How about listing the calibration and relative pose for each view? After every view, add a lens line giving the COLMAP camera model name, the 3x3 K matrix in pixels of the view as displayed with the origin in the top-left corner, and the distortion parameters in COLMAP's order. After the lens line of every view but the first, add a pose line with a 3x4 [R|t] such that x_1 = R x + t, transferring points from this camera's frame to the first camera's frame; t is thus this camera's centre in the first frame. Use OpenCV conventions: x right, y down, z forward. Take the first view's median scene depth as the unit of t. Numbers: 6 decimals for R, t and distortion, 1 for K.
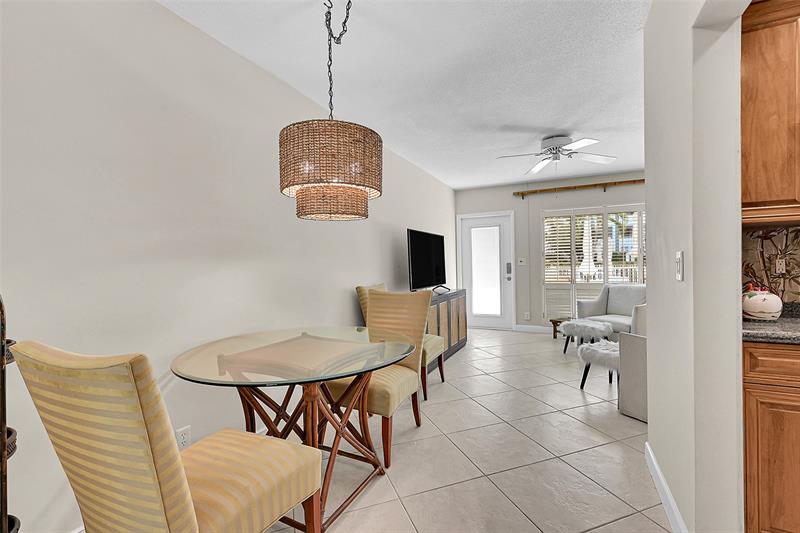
lens RADIAL K [[349.6, 0, 396.9], [0, 349.6, 267.4], [0, 0, 1]] dist [0.003885, 0.000423]
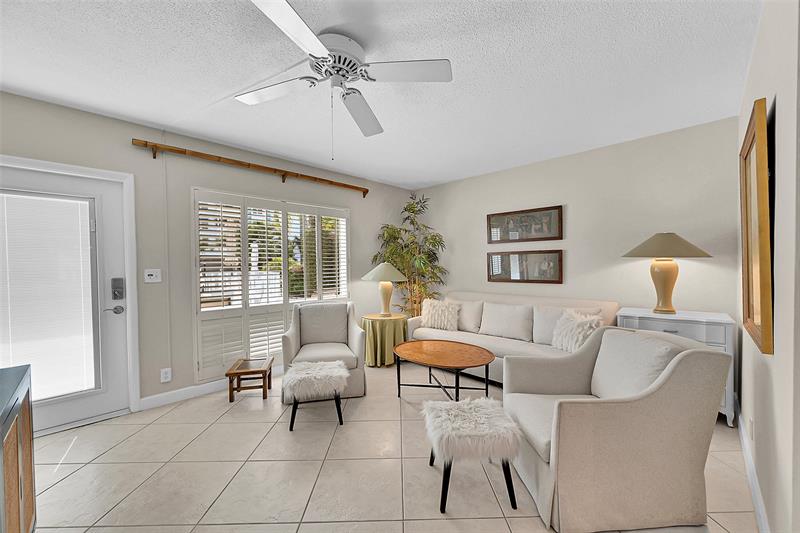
lens RADIAL K [[323.7, 0, 404.6], [0, 323.7, 272.1], [0, 0, 1]] dist [-0.001333, -0.000491]
pose [[0.315507, 0.000534, 0.948923, 0.021190], [0.014058, 0.999887, -0.005237, -0.022744], [-0.948819, 0.014992, 0.315464, 0.807185]]
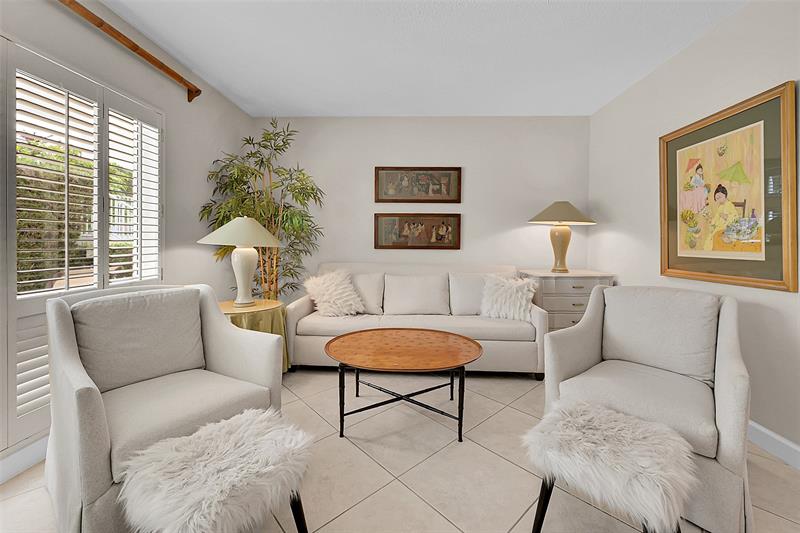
lens RADIAL K [[323.7, 0, 404.6], [0, 323.7, 246.3], [0, 0, 1]] dist [-0.001333, -0.000491]
pose [[-0.399139, 0.005505, 0.916874, 0.324817], [0.012543, 0.999921, -0.000543, 0.005815], [-0.916804, 0.011284, -0.399177, 1.211299]]
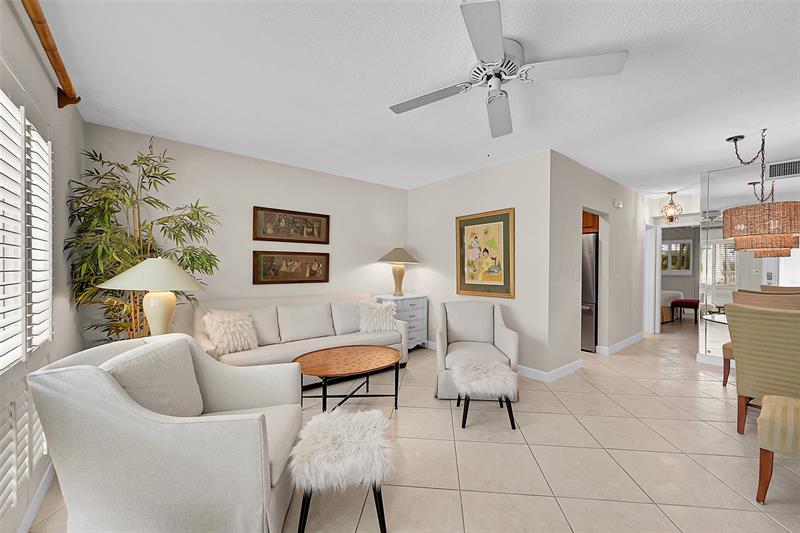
lens RADIAL K [[323.7, 0, 402.7], [0, 323.7, 271.1], [0, 0, 1]] dist [-0.001333, -0.000491]
pose [[-0.906673, 0.013931, 0.421603, 0.406302], [0.022117, 0.999650, 0.014533, -0.037059], [-0.421253, 0.022501, -0.906664, 1.640891]]
